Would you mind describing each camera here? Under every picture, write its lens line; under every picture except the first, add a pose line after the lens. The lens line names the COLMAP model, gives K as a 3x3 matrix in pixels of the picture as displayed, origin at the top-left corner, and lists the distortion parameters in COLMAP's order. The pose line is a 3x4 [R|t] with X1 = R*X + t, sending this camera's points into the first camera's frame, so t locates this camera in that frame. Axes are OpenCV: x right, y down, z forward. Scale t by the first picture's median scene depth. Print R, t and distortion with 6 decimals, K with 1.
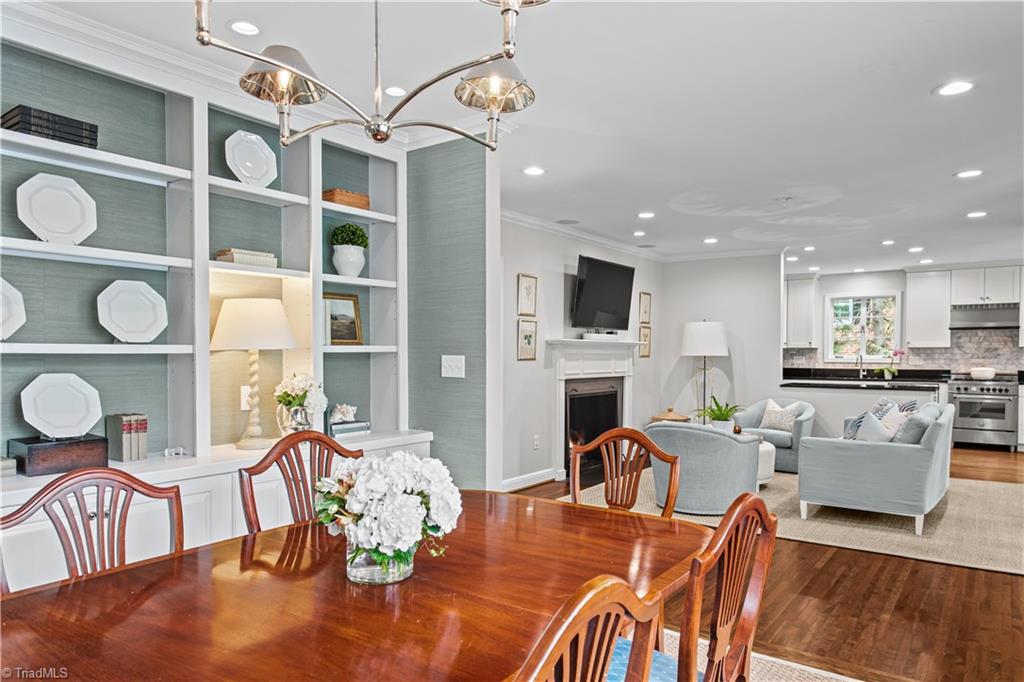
lens RADIAL K [[646.6, 0, 512.7], [0, 646.6, 367.7], [0, 0, 1]] dist [-0.009878, -0.001707]
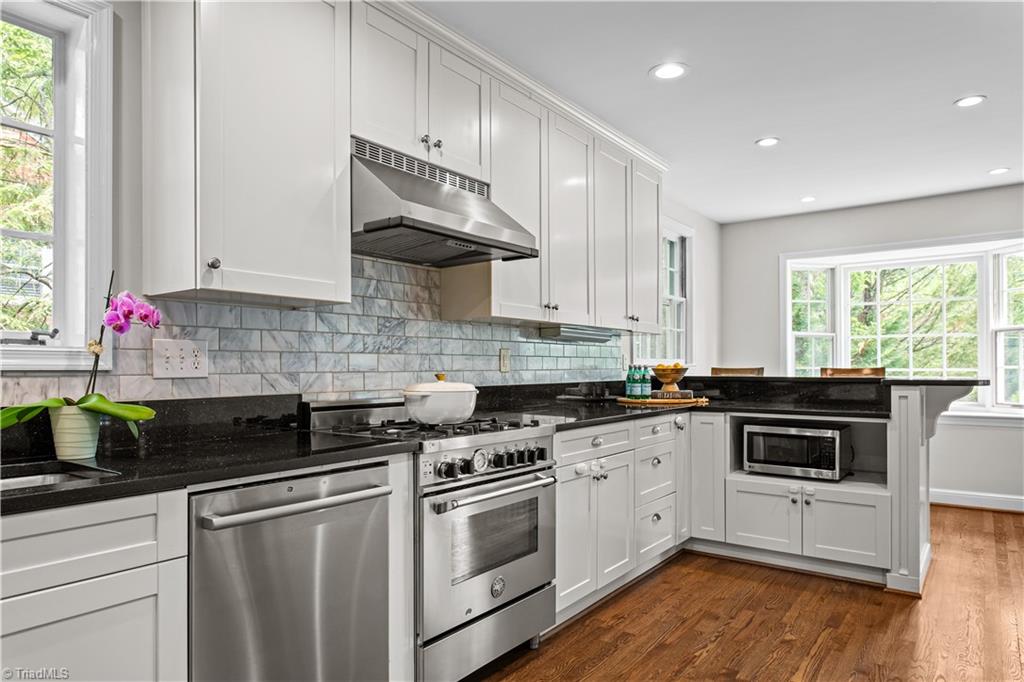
lens RADIAL K [[646.6, 0, 525.3], [0, 646.6, 371.2], [0, 0, 1]] dist [-0.009878, -0.001707]
pose [[-0.031161, -0.008420, 0.999479, 0.467089], [0.022660, 0.999702, 0.009128, -0.007009], [-0.999257, 0.022933, -0.030961, 1.027056]]
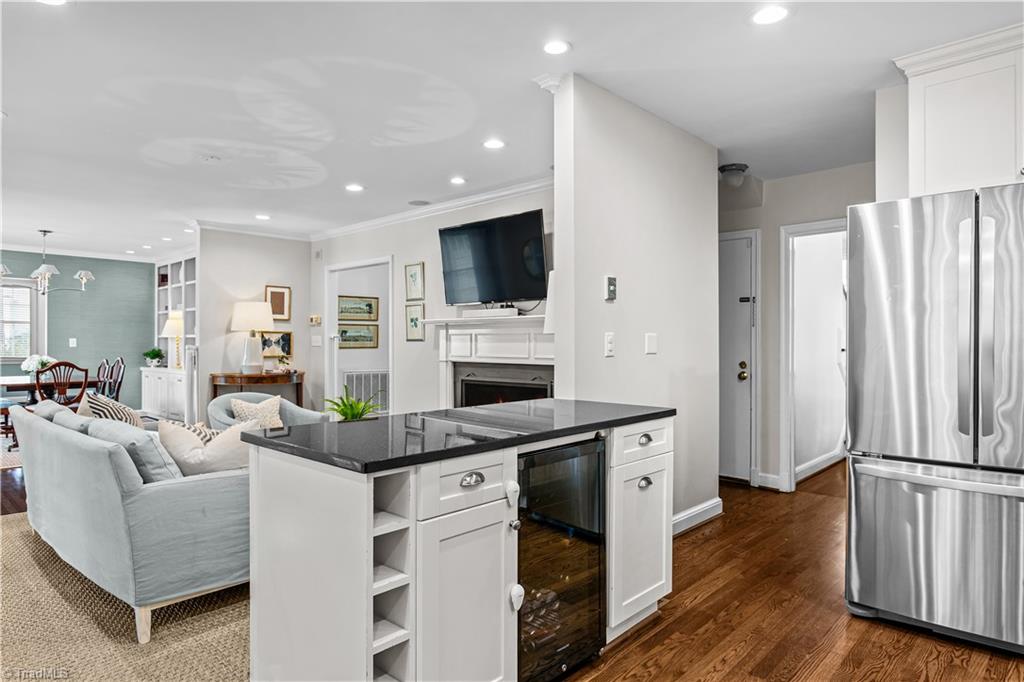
lens RADIAL K [[605.9, 0, 510.3], [0, 605.9, 343.2], [0, 0, 1]] dist [-0.006266, 0.001246]
pose [[-0.111215, -0.001883, -0.993795, 0.754107], [-0.021465, 0.999769, 0.000508, -0.009083], [0.993565, 0.021388, -0.111230, 0.941441]]
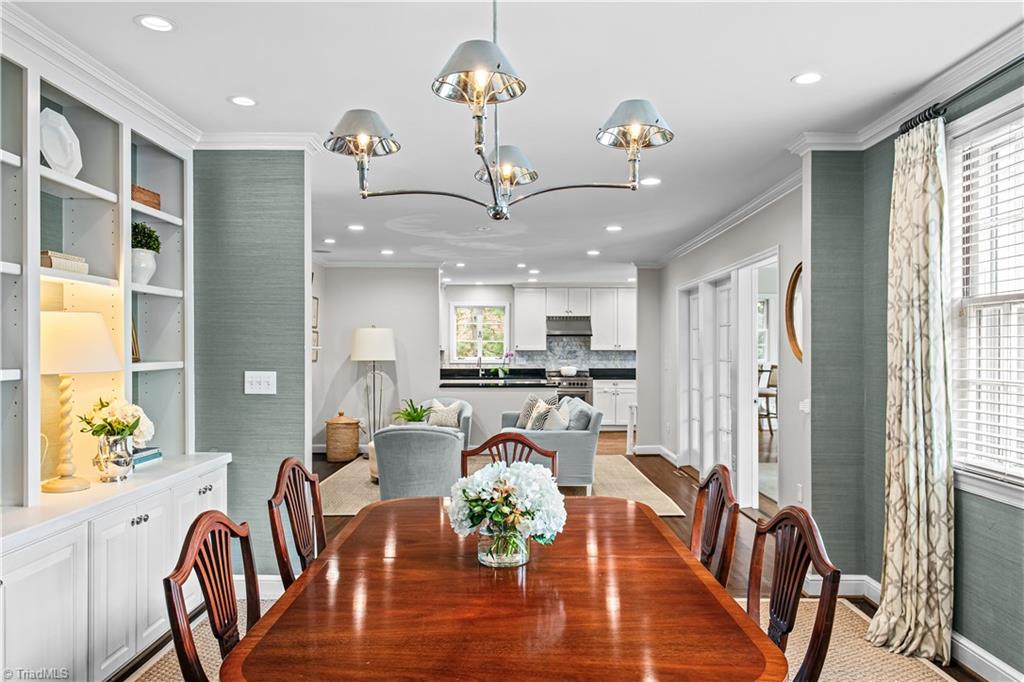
lens RADIAL K [[693.5, 0, 509.2], [0, 693.5, 349.7], [0, 0, 1]] dist [-0.008763, 0.005026]
pose [[0.801786, -0.001523, 0.597610, -0.185631], [0.014302, 0.999759, -0.016640, -0.013021], [-0.597440, 0.021889, 0.801614, -0.023724]]
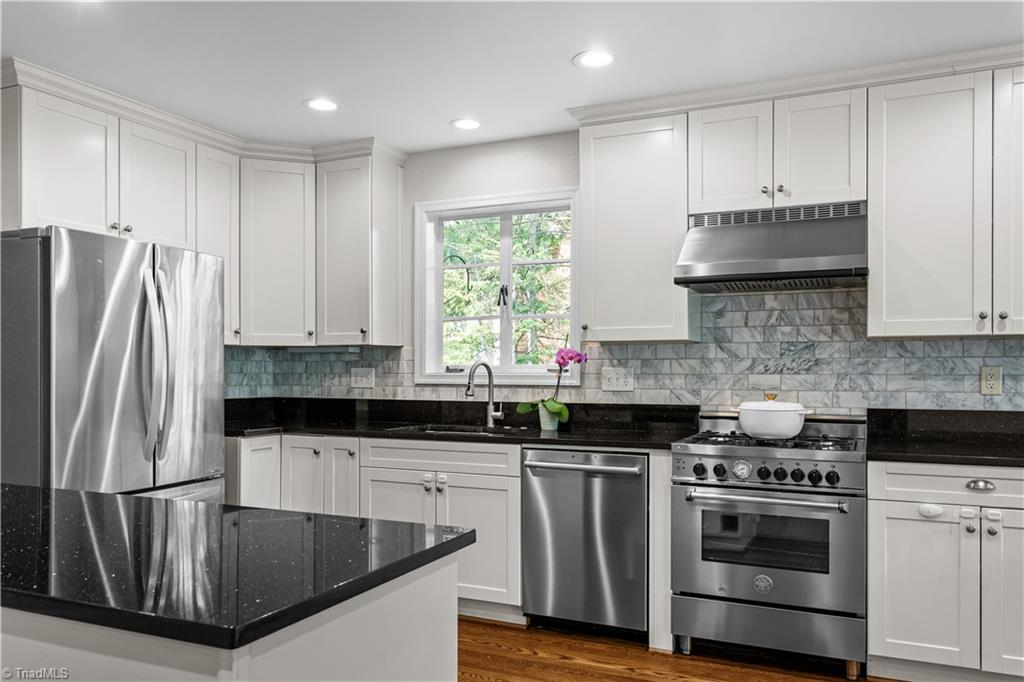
lens RADIAL K [[774.5, 0, 516.2], [0, 774.5, 364.7], [0, 0, 1]] dist [0.005685, 0.006782]
pose [[0.975198, -0.001024, 0.221333, 0.548100], [0.006133, 0.999730, -0.022395, -0.011201], [-0.221250, 0.023197, 0.974941, 0.681976]]
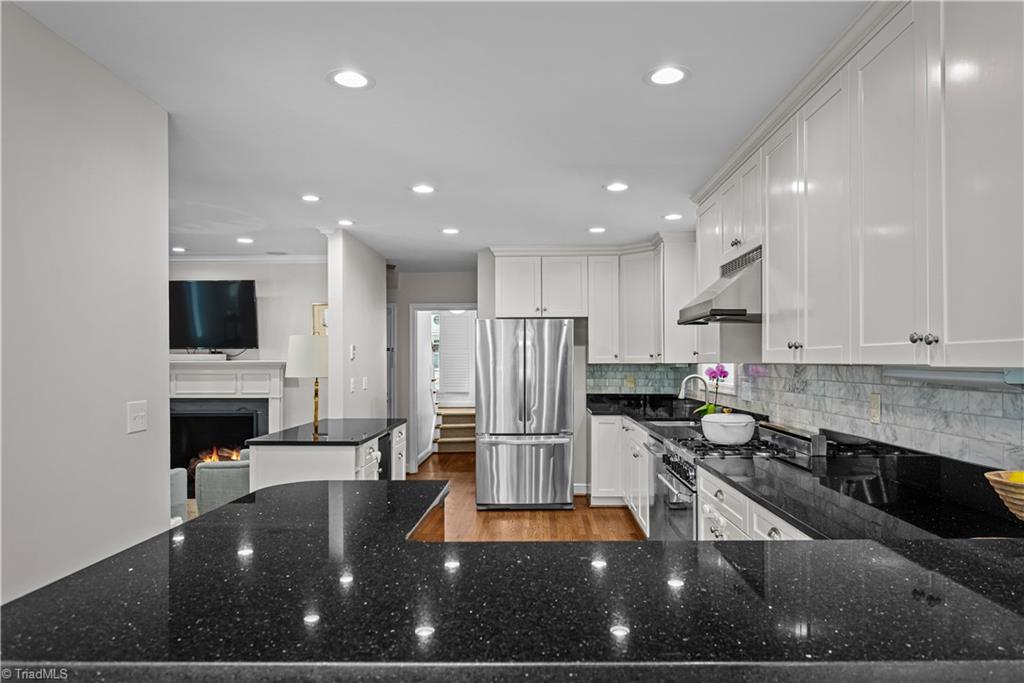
lens RADIAL K [[646.6, 0, 539.8], [0, 646.6, 362.4], [0, 0, 1]] dist [-0.009878, -0.001707]
pose [[0.611112, -0.003688, -0.791536, 1.038741], [-0.011204, 0.999849, -0.013308, -0.027553], [0.791465, 0.017001, 0.610978, 0.693180]]
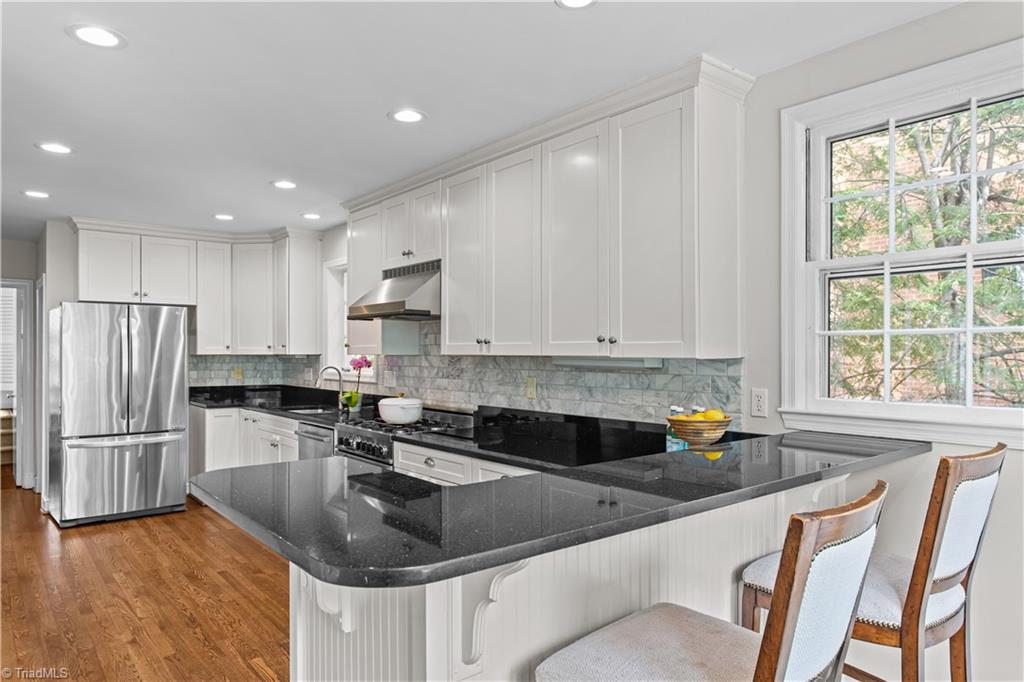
lens RADIAL K [[646.6, 0, 516.2], [0, 646.6, 351.2], [0, 0, 1]] dist [-0.009878, -0.001707]
pose [[0.975086, -0.001863, -0.221820, 0.974892], [-0.003097, 0.999753, -0.022011, -0.025968], [0.221806, 0.022150, 0.974839, 0.580891]]
